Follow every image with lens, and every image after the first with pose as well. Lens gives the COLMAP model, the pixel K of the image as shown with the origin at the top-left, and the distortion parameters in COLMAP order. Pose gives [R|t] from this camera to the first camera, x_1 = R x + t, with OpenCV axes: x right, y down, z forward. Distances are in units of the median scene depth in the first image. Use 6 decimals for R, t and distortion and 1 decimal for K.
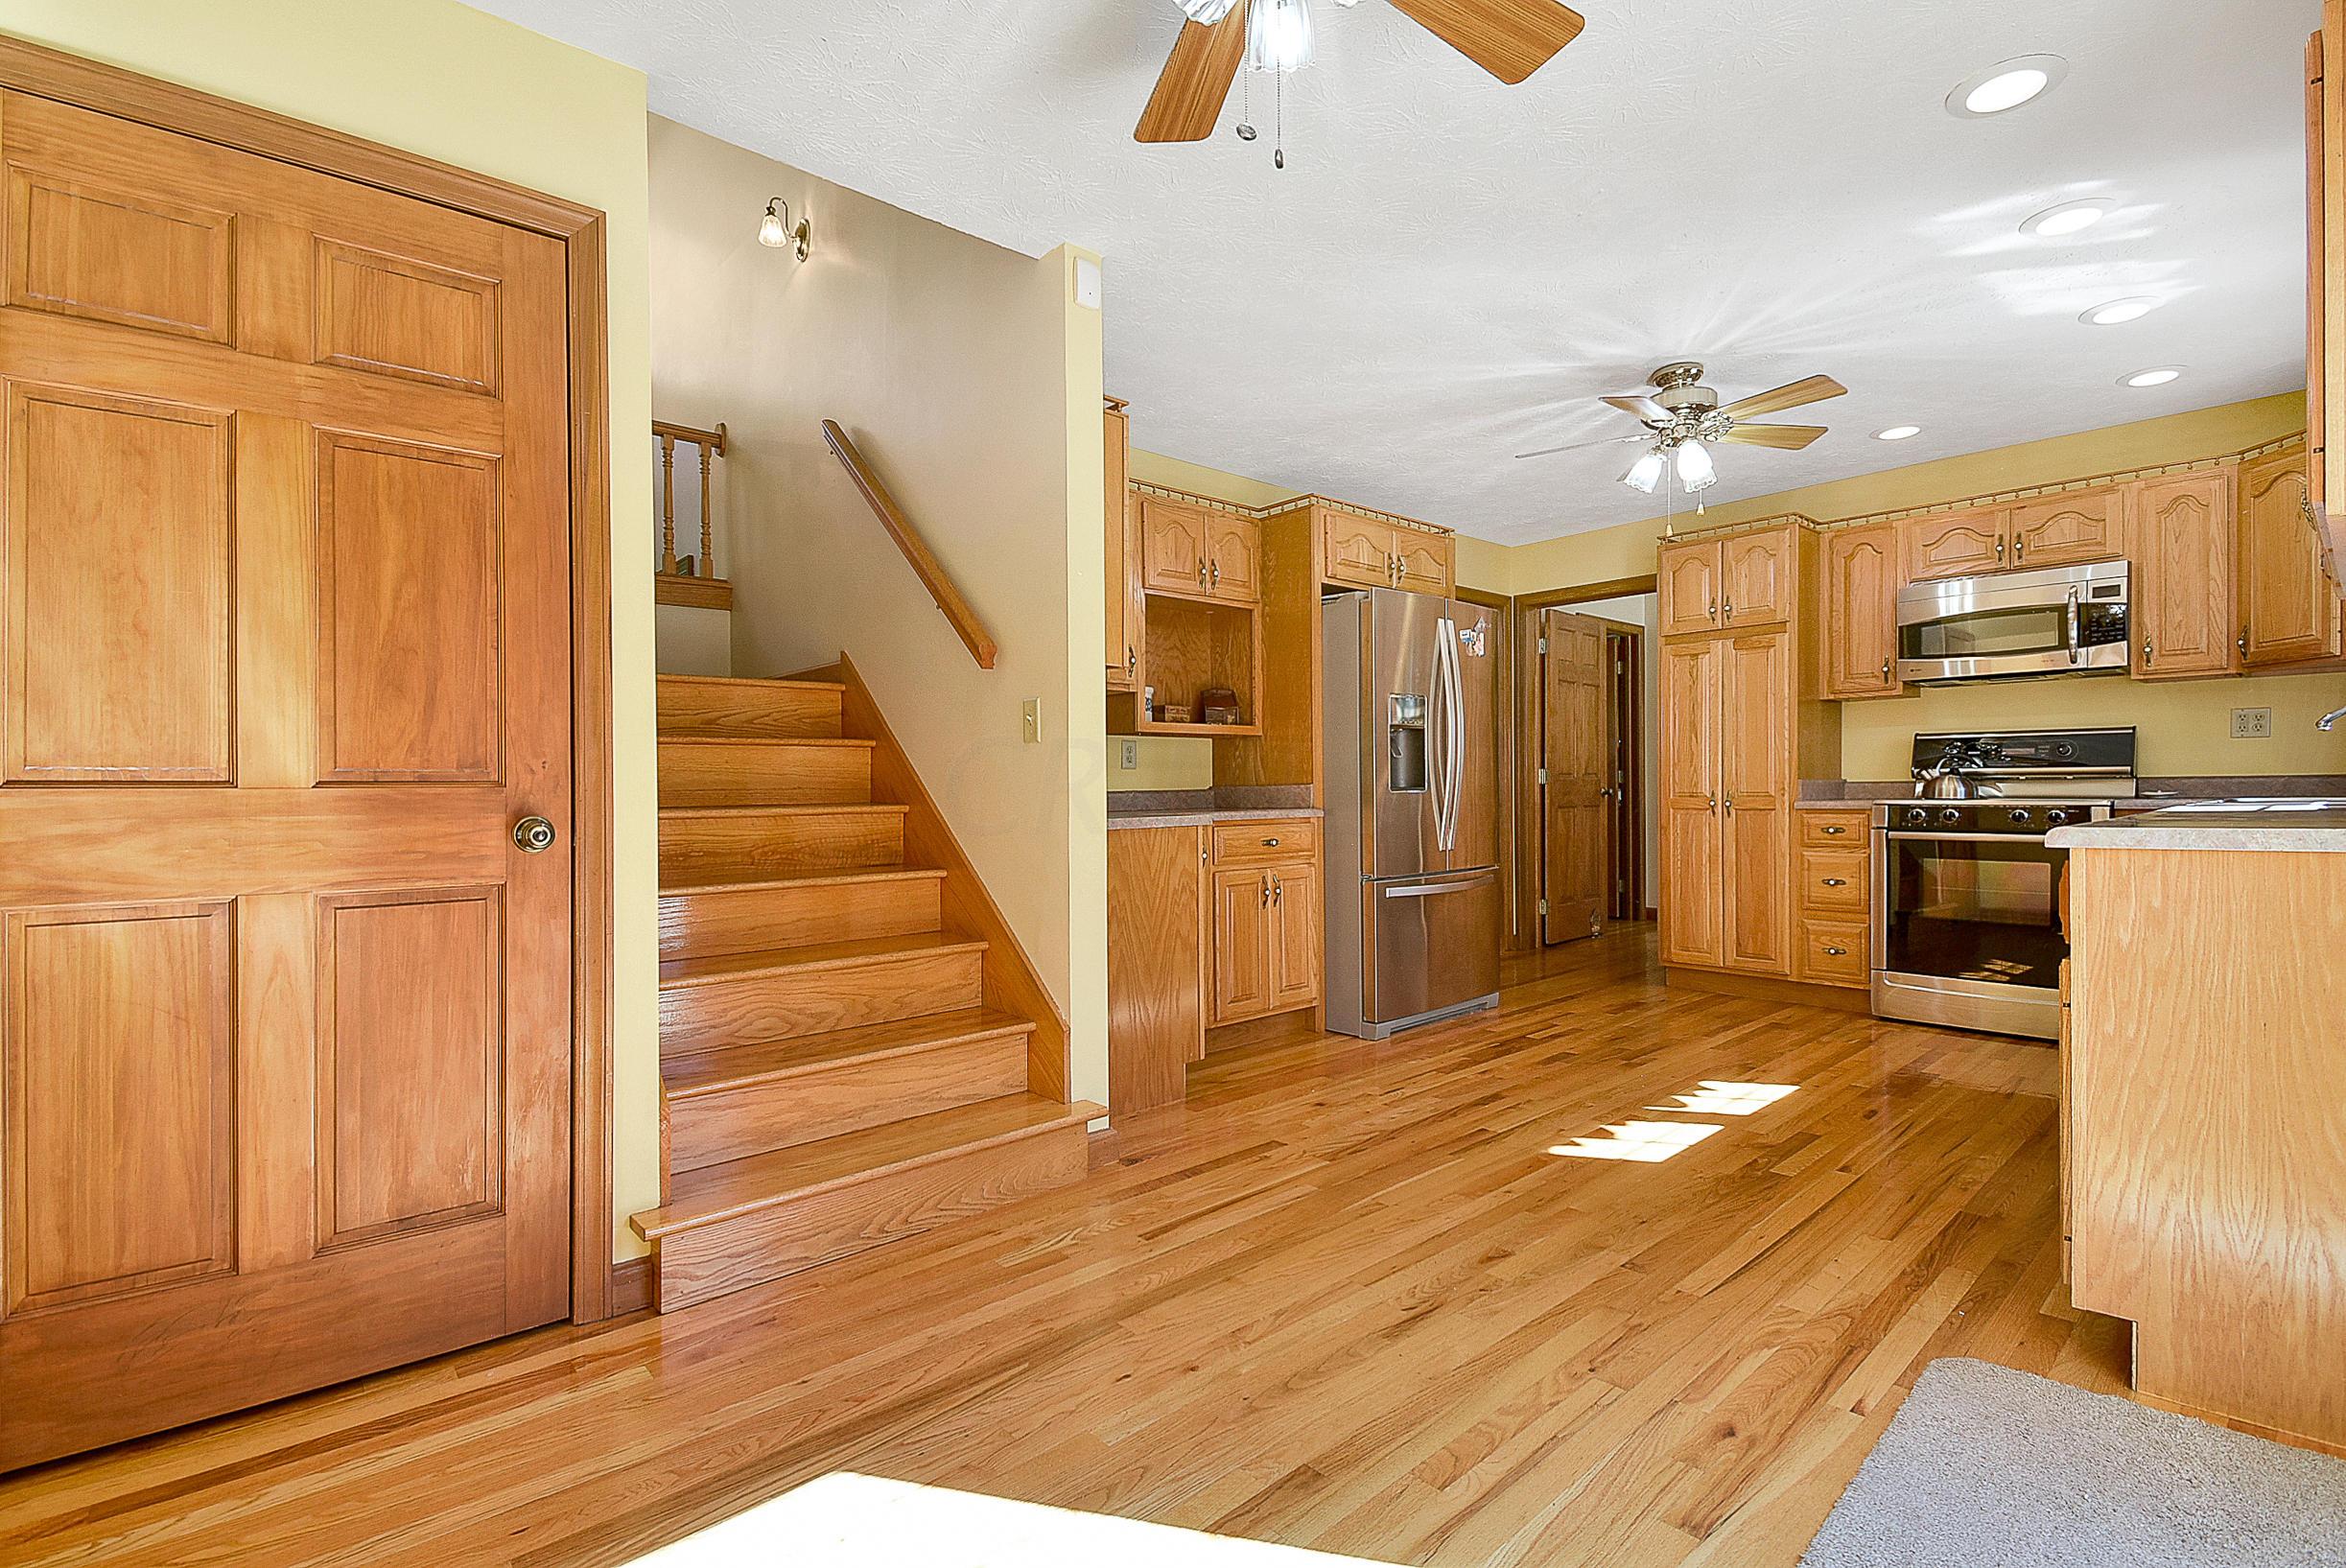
lens RADIAL K [[1054.5, 0, 1138.7], [0, 1054.5, 800.4], [0, 0, 1]] dist [0.013002, -0.003021]
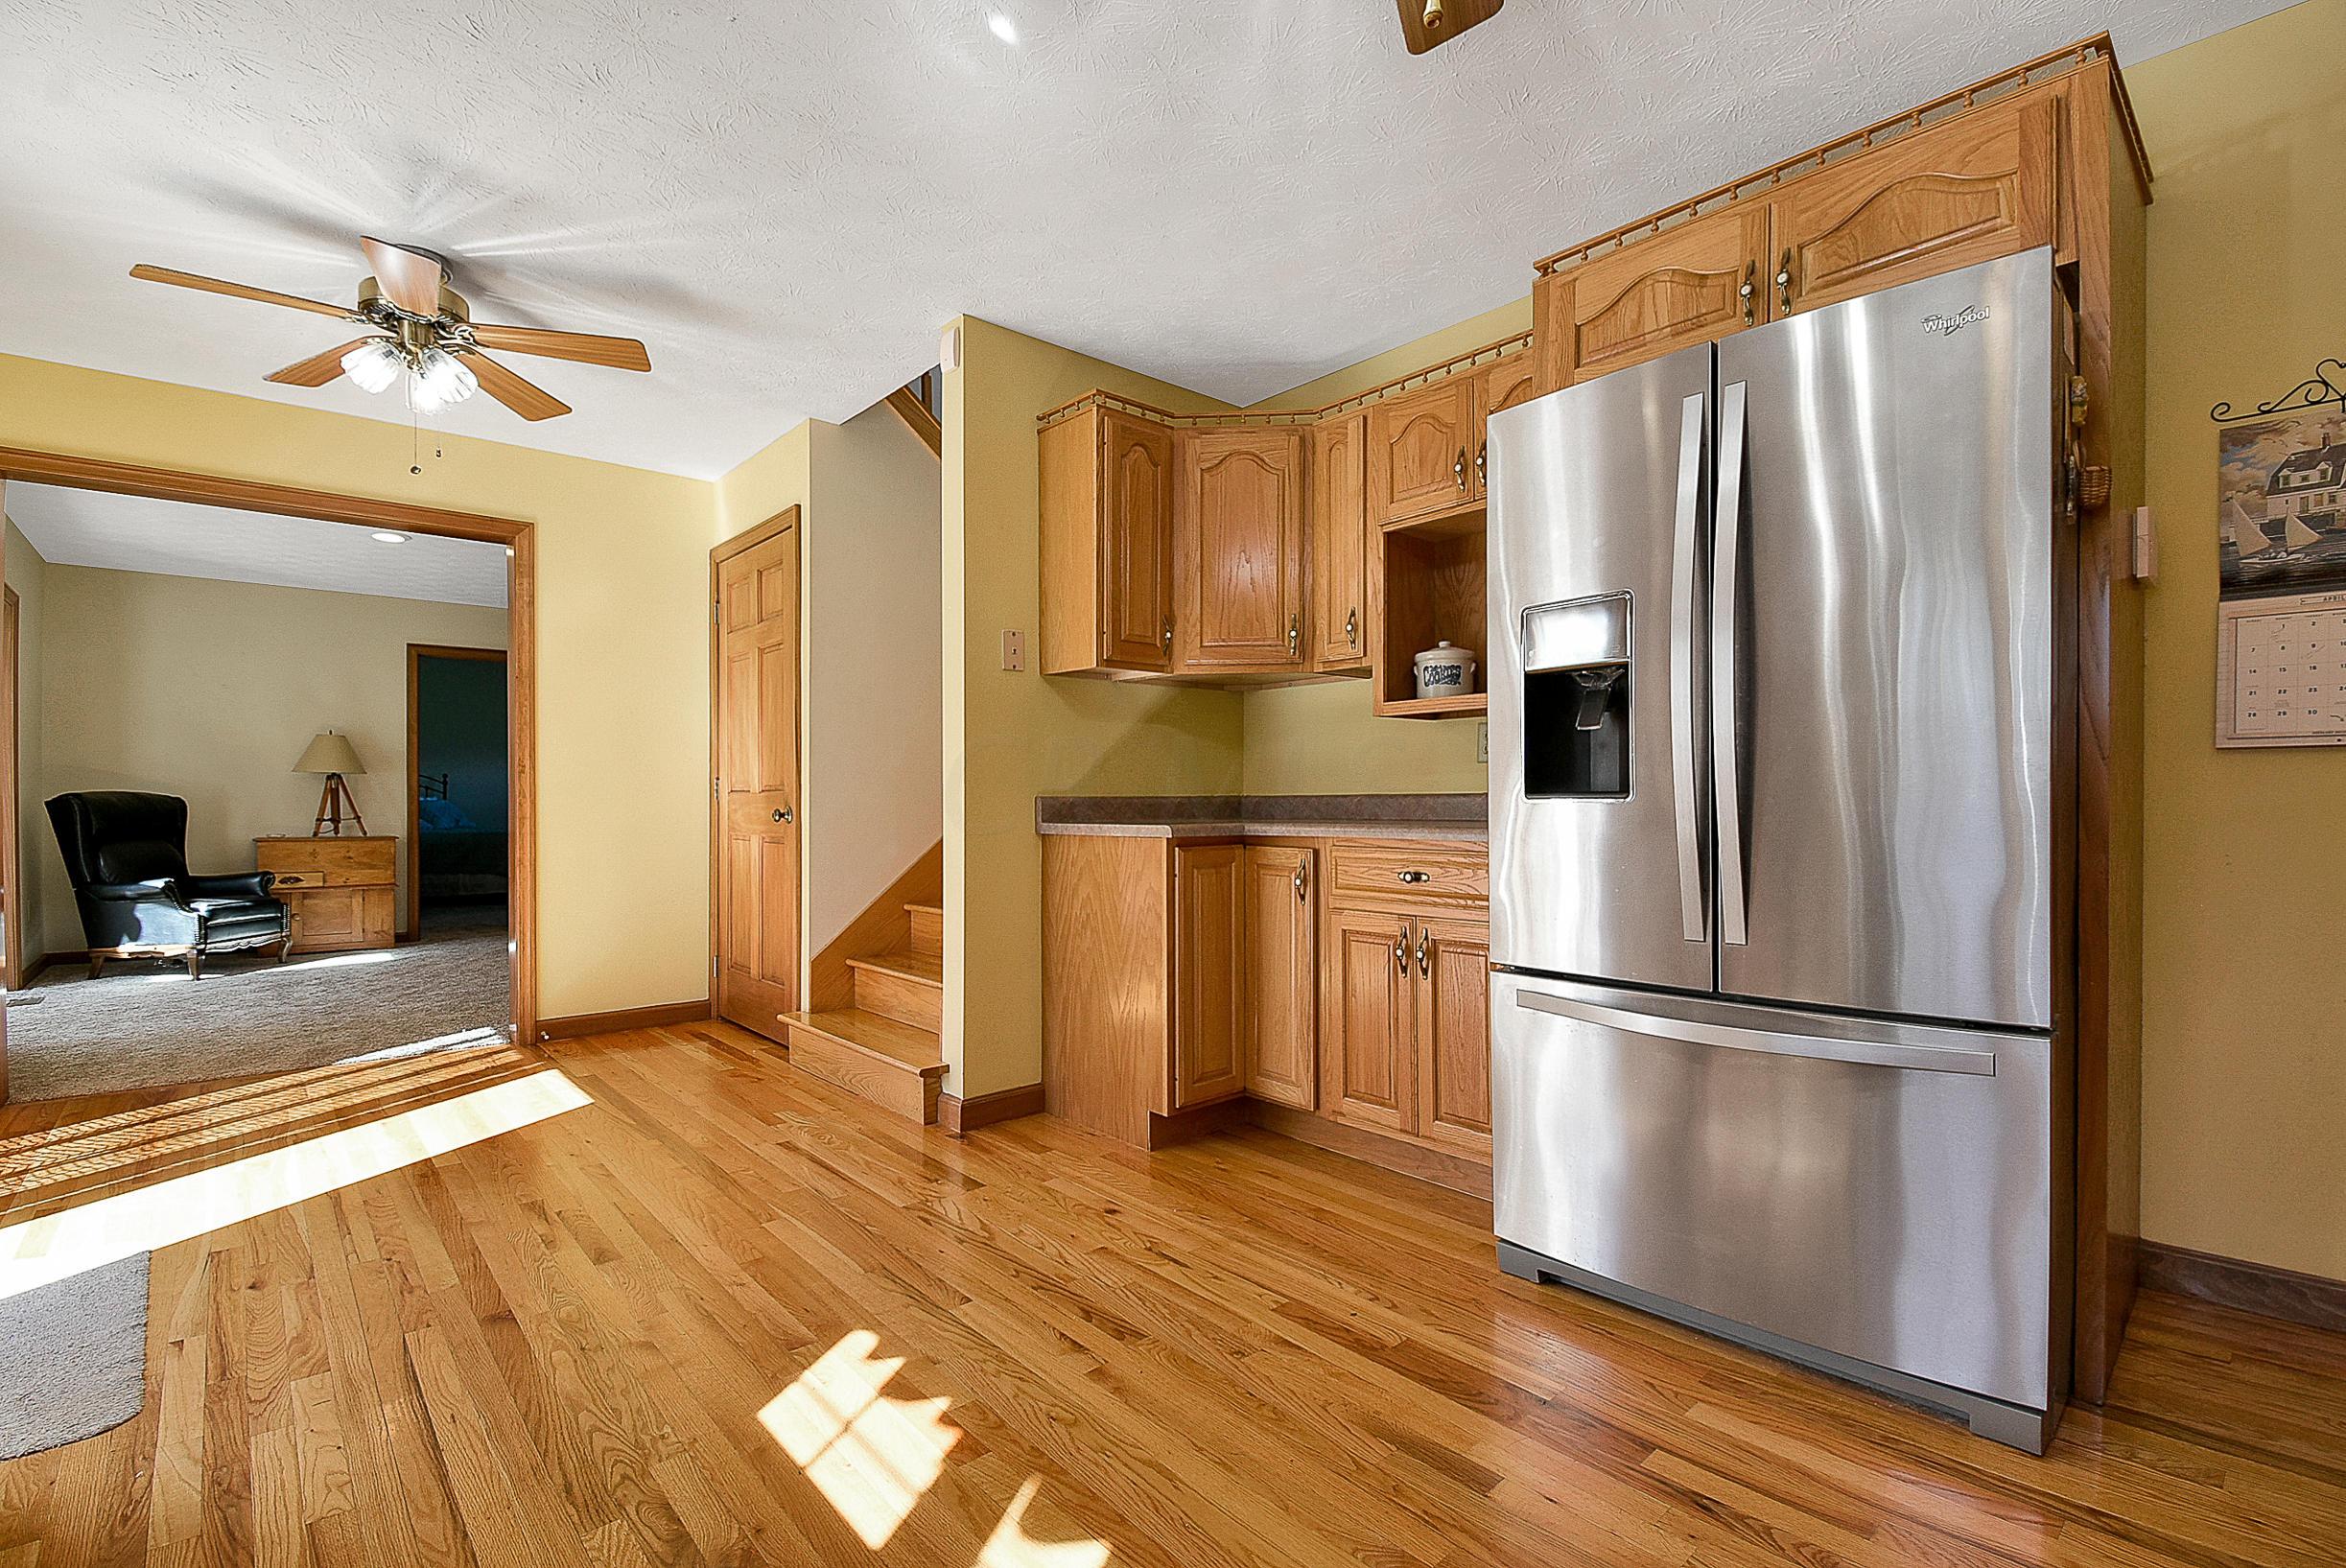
lens RADIAL K [[1054.5, 0, 1180.6], [0, 1054.5, 789.9], [0, 0, 1]] dist [0.013002, -0.003021]
pose [[0.025803, 0.010441, -0.999613, 0.784327], [0.002527, 0.999942, 0.010510, -0.019800], [0.999664, -0.002798, 0.025775, 0.870320]]
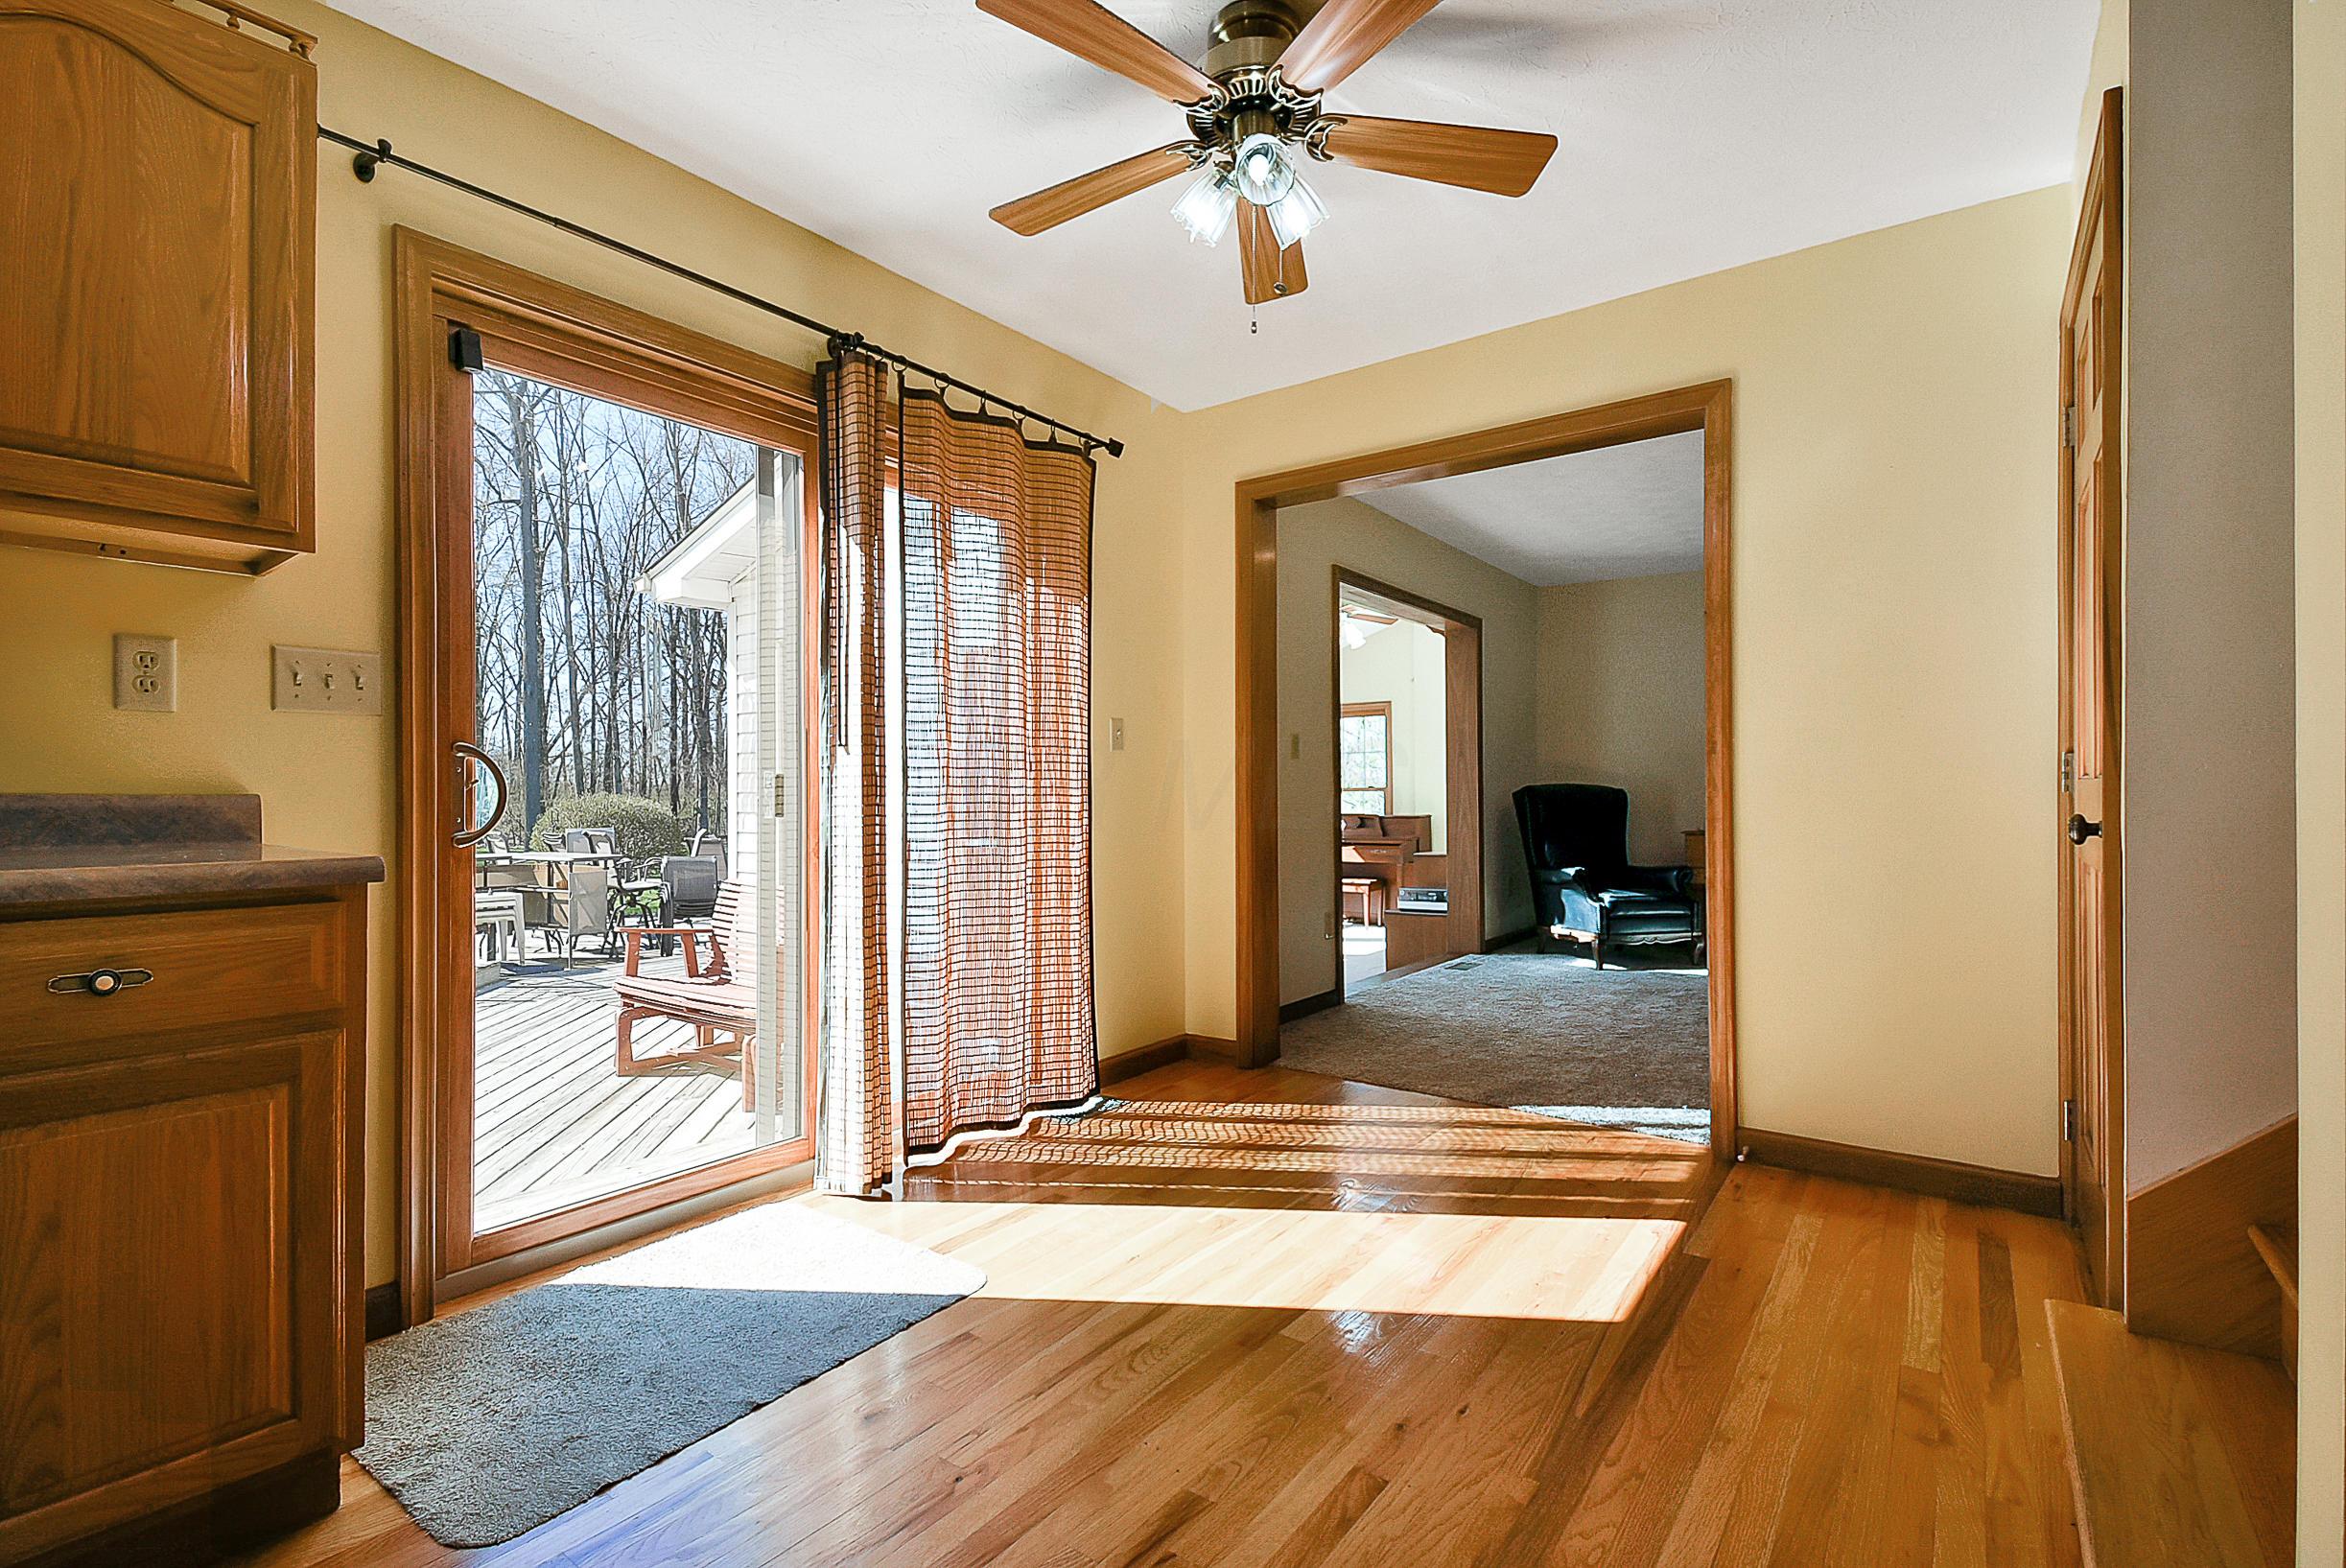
lens RADIAL K [[1054.5, 0, 1186.5], [0, 1054.5, 772.6], [0, 0, 1]] dist [0.013002, -0.003021]
pose [[-0.970138, 0.011736, -0.242270, 0.200092], [0.015828, 0.999763, -0.014950, -0.007801], [0.242037, -0.018338, -0.970094, 0.848988]]
